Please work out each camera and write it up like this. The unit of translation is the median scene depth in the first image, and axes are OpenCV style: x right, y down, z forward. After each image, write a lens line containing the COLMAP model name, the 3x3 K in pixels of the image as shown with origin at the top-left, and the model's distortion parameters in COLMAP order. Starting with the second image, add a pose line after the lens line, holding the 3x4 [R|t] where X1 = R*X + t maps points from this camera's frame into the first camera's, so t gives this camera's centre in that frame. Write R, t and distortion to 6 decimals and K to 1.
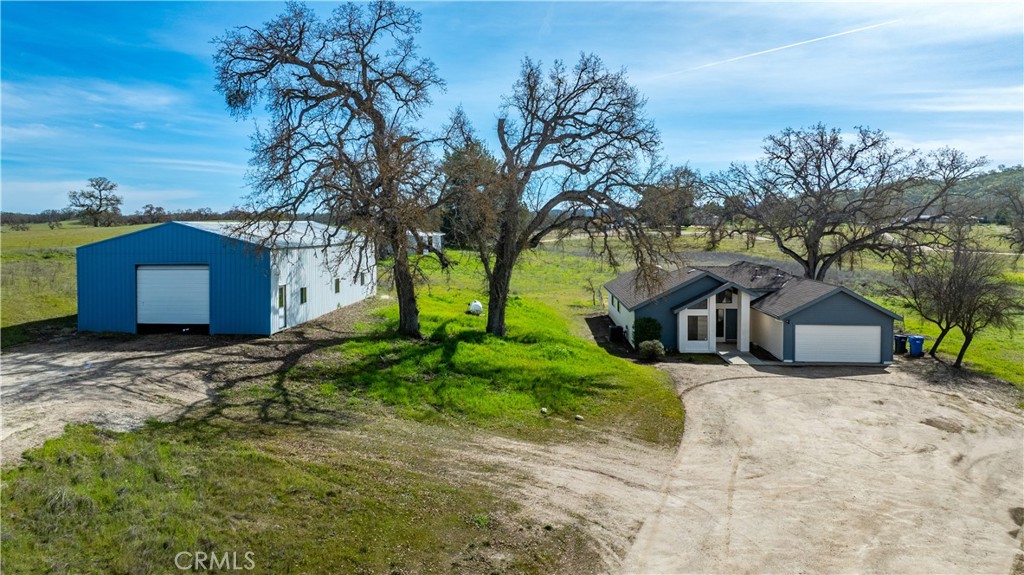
lens RADIAL K [[735.5, 0, 511.5], [0, 735.5, 239.1], [0, 0, 1]] dist [-0.005908, -0.001835]
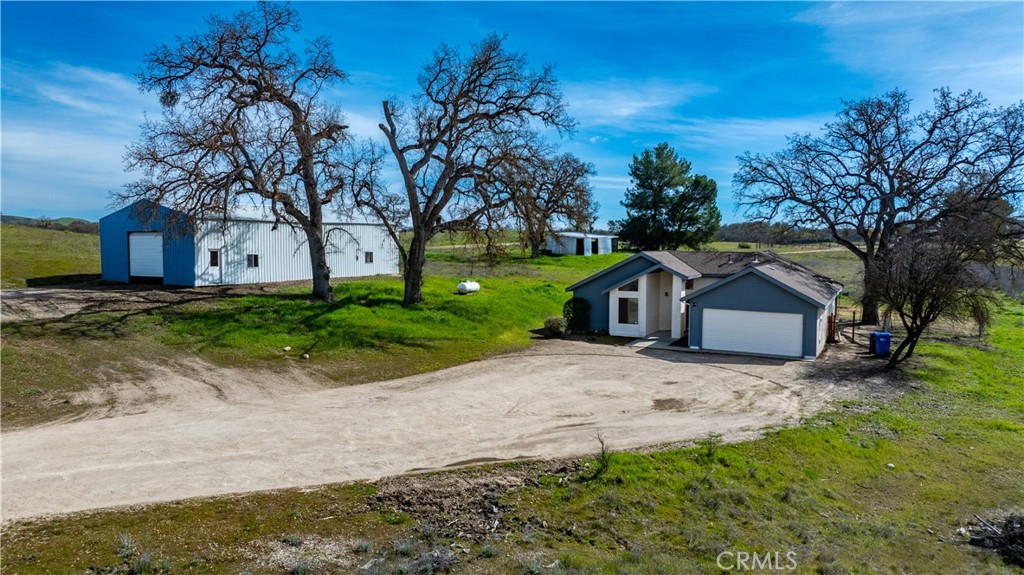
lens RADIAL K [[722.9, 0, 512.0], [0, 722.9, 287.5], [0, 0, 1]] dist [-0.039916, 0.042636]
pose [[0.900722, 0.032431, -0.433184, 0.589881], [-0.014855, 0.998926, 0.043899, 0.058513], [0.434143, -0.033106, 0.900236, 0.102943]]
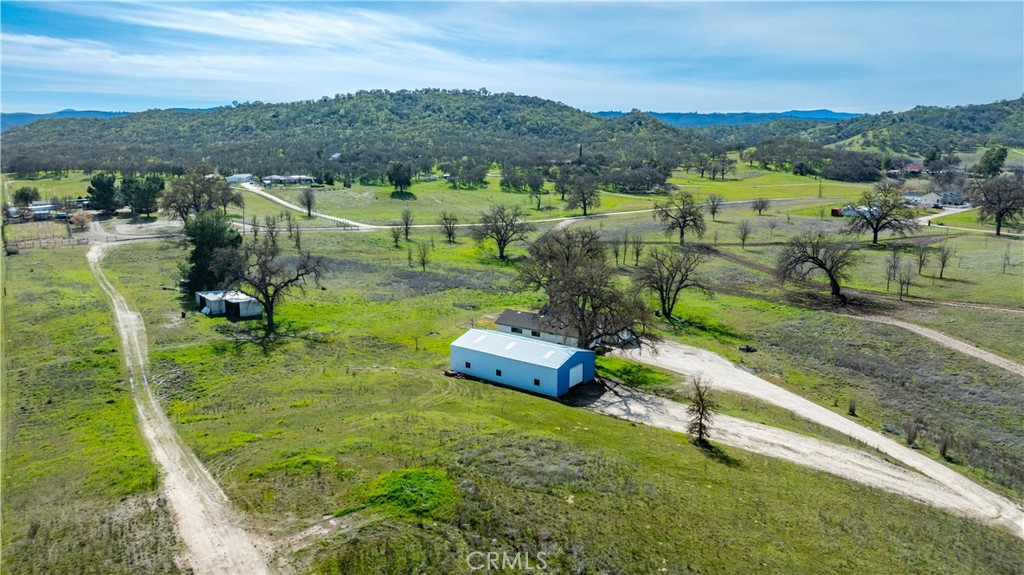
lens RADIAL K [[722.9, 0, 512.0], [0, 722.9, 287.5], [0, 0, 1]] dist [-0.039916, 0.042636]
pose [[0.536840, -0.169624, 0.826457, -2.496056], [0.011551, 0.980966, 0.193833, -0.703466], [-0.843605, -0.094511, 0.528581, -0.226675]]
